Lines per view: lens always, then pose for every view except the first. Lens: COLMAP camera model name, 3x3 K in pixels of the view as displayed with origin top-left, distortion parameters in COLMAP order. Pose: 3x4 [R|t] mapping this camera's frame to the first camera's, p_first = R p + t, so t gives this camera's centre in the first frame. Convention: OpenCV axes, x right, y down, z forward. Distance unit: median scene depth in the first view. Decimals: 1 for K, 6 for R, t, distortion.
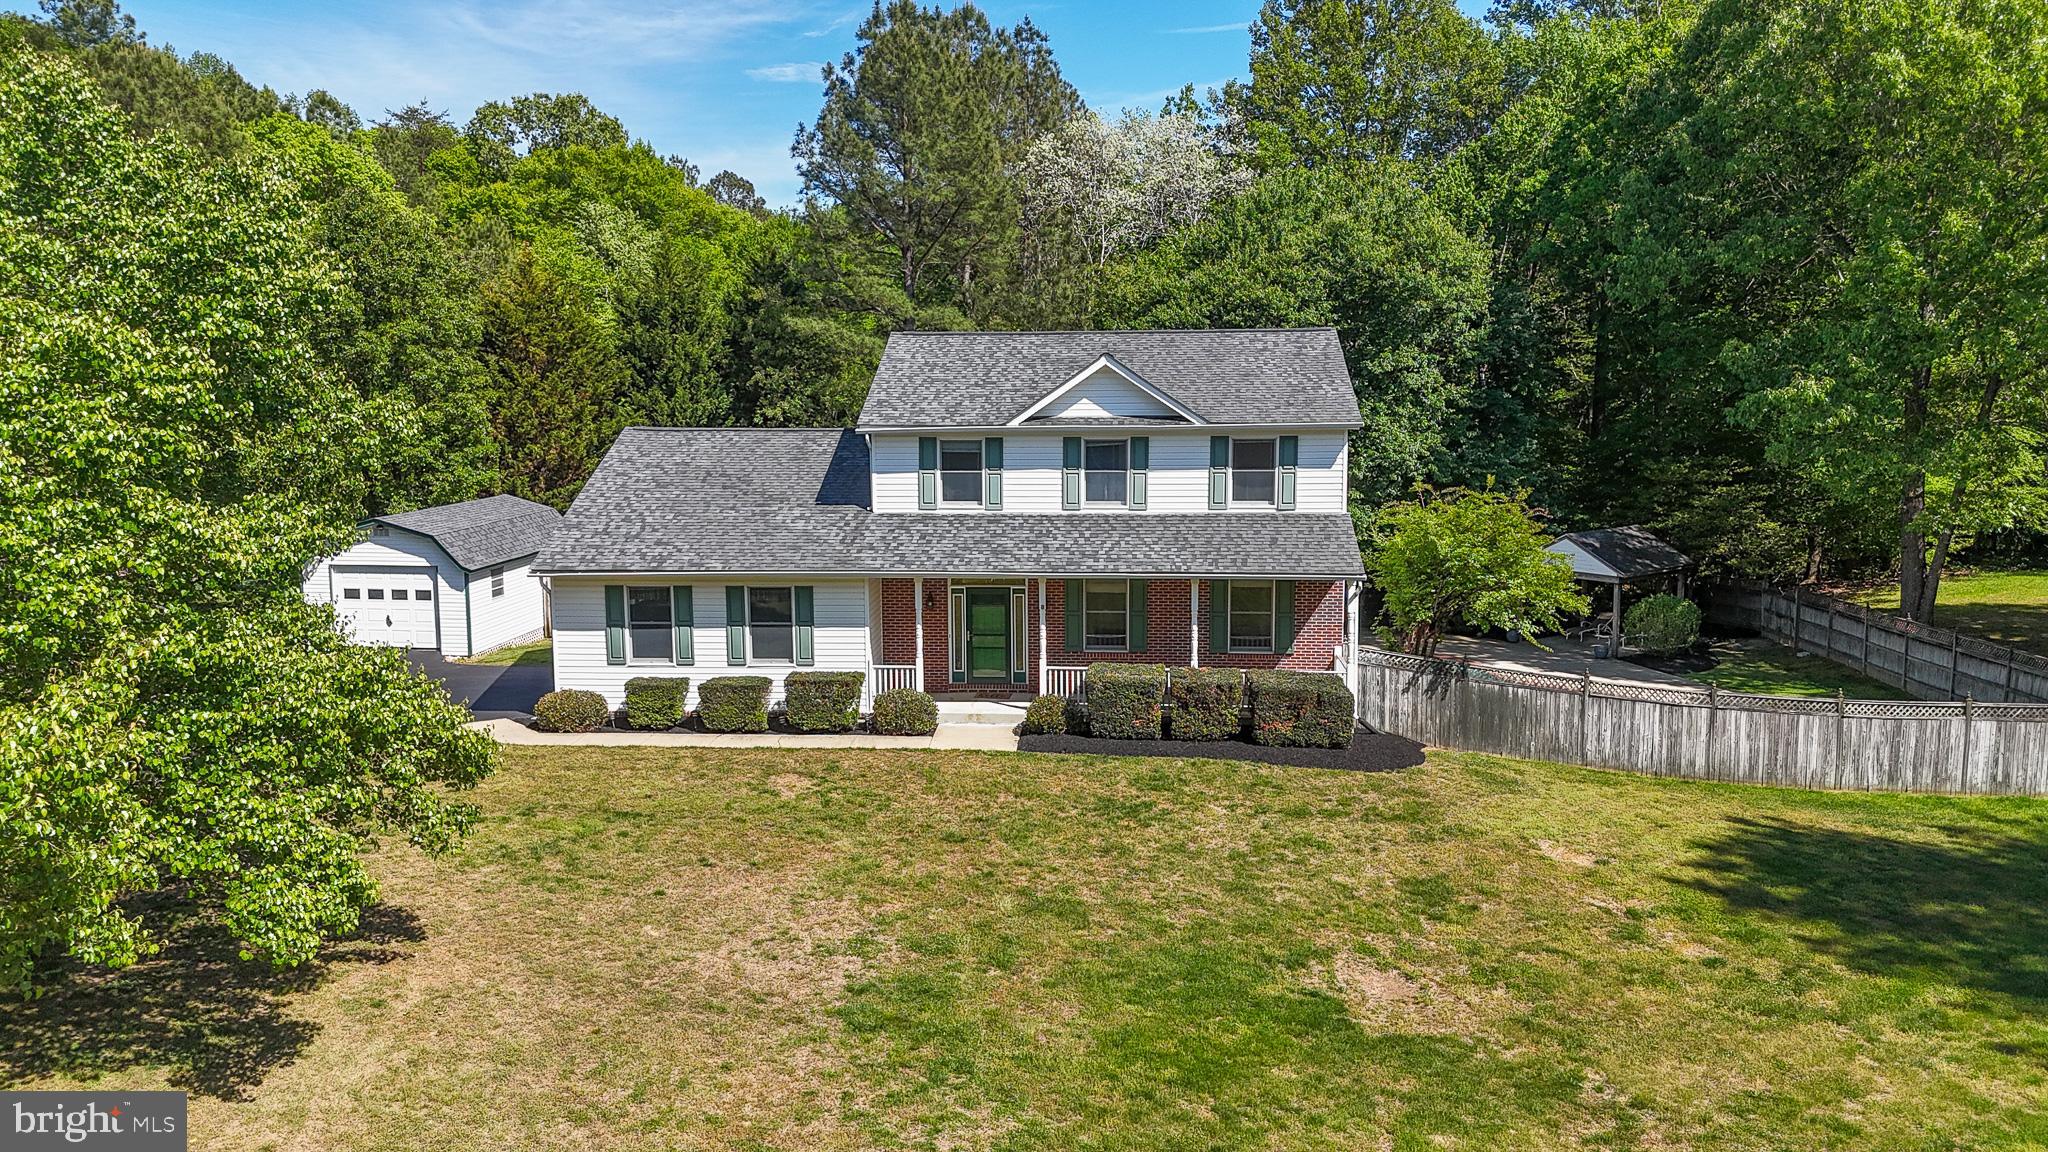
lens RADIAL K [[1505.1, 0, 1026.8], [0, 1505.1, 576.4], [0, 0, 1]] dist [0.061930, -0.057319]
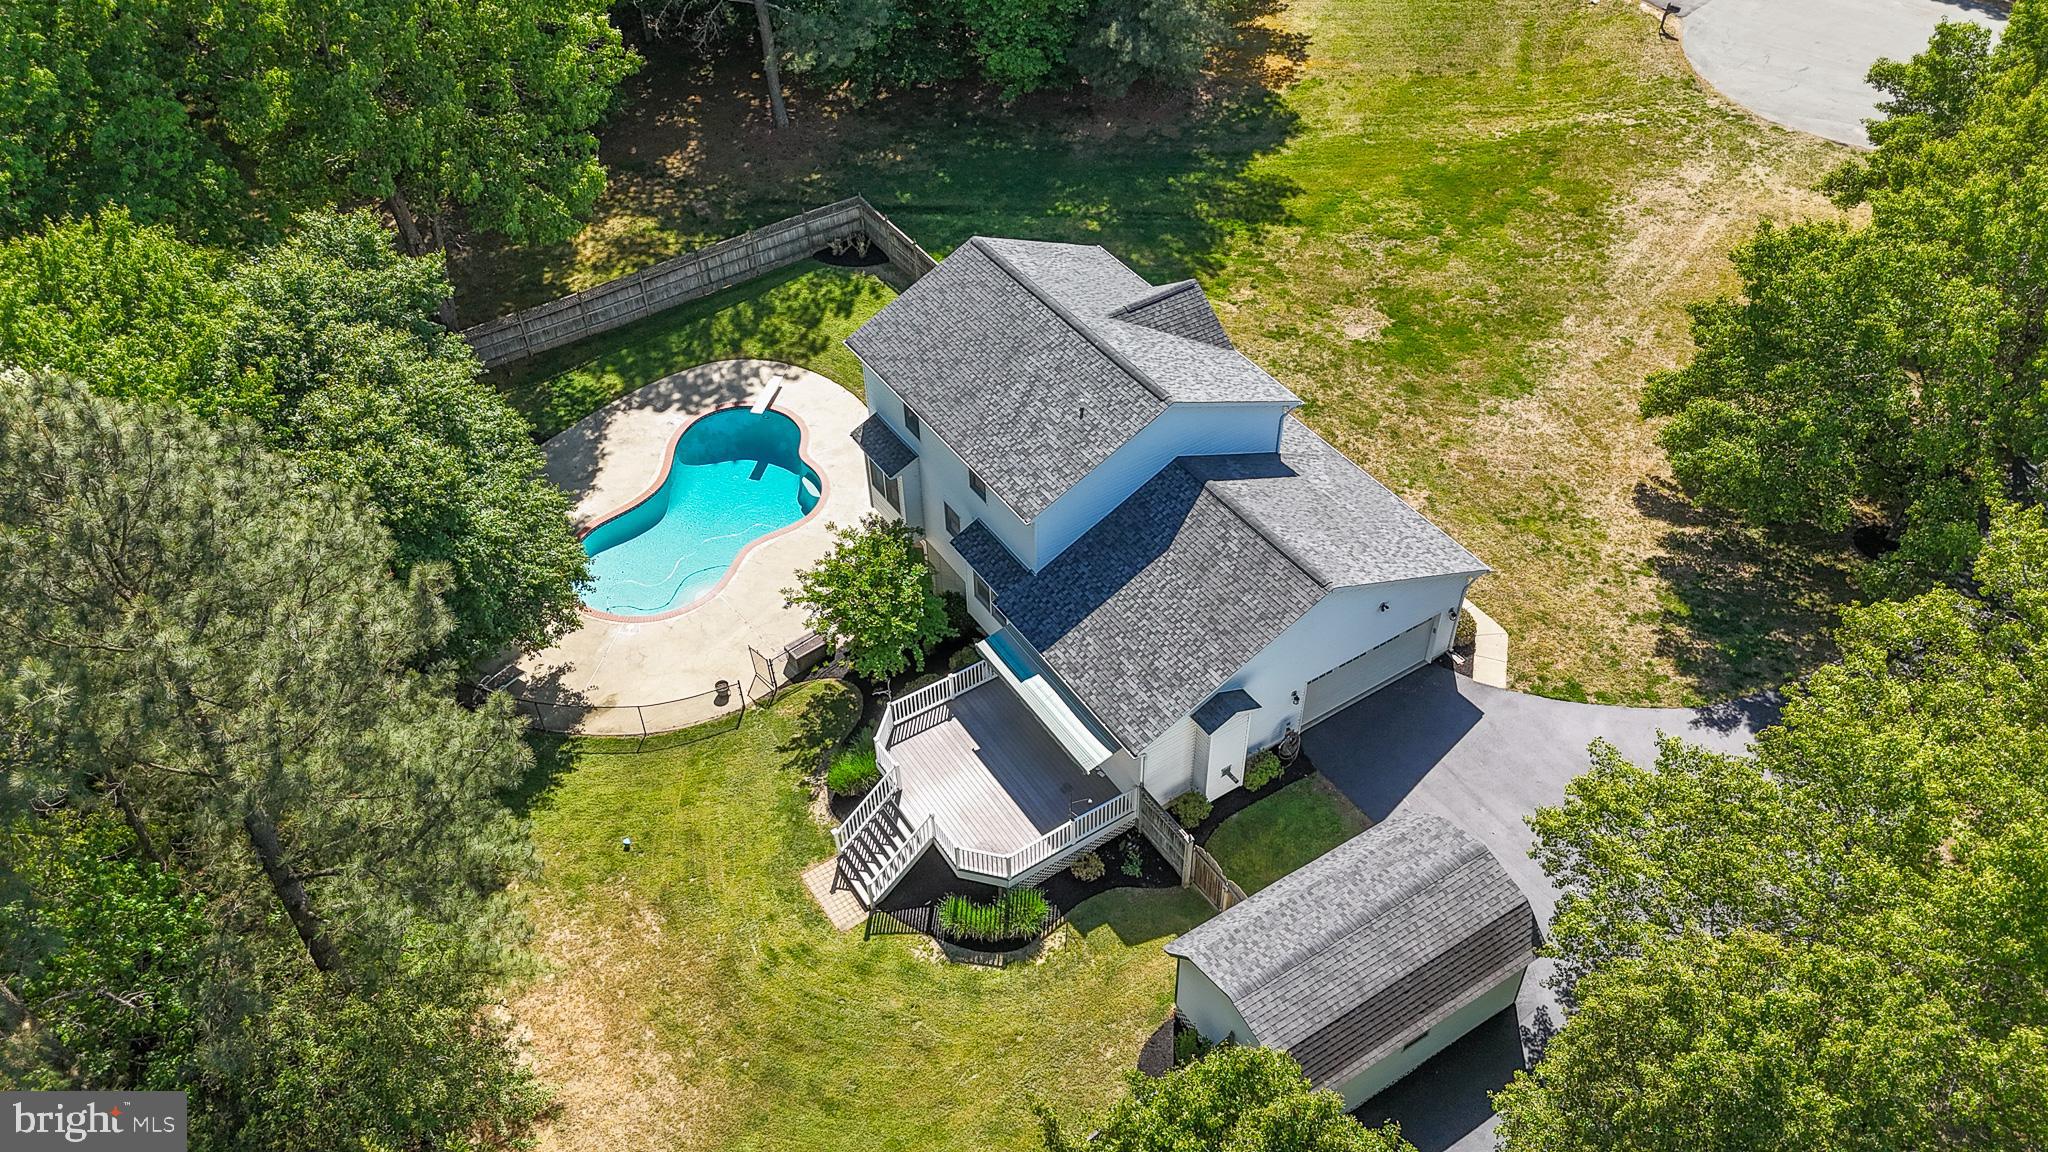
lens RADIAL K [[1495.5, 0, 1027.9], [0, 1495.5, 573.0], [0, 0, 1]] dist [0.094334, -0.109497]
pose [[-0.603314, -0.535538, 0.590941, -0.885228], [0.132767, 0.663202, 0.736571, -1.076372], [-0.786375, 0.522841, -0.329017, 1.769999]]
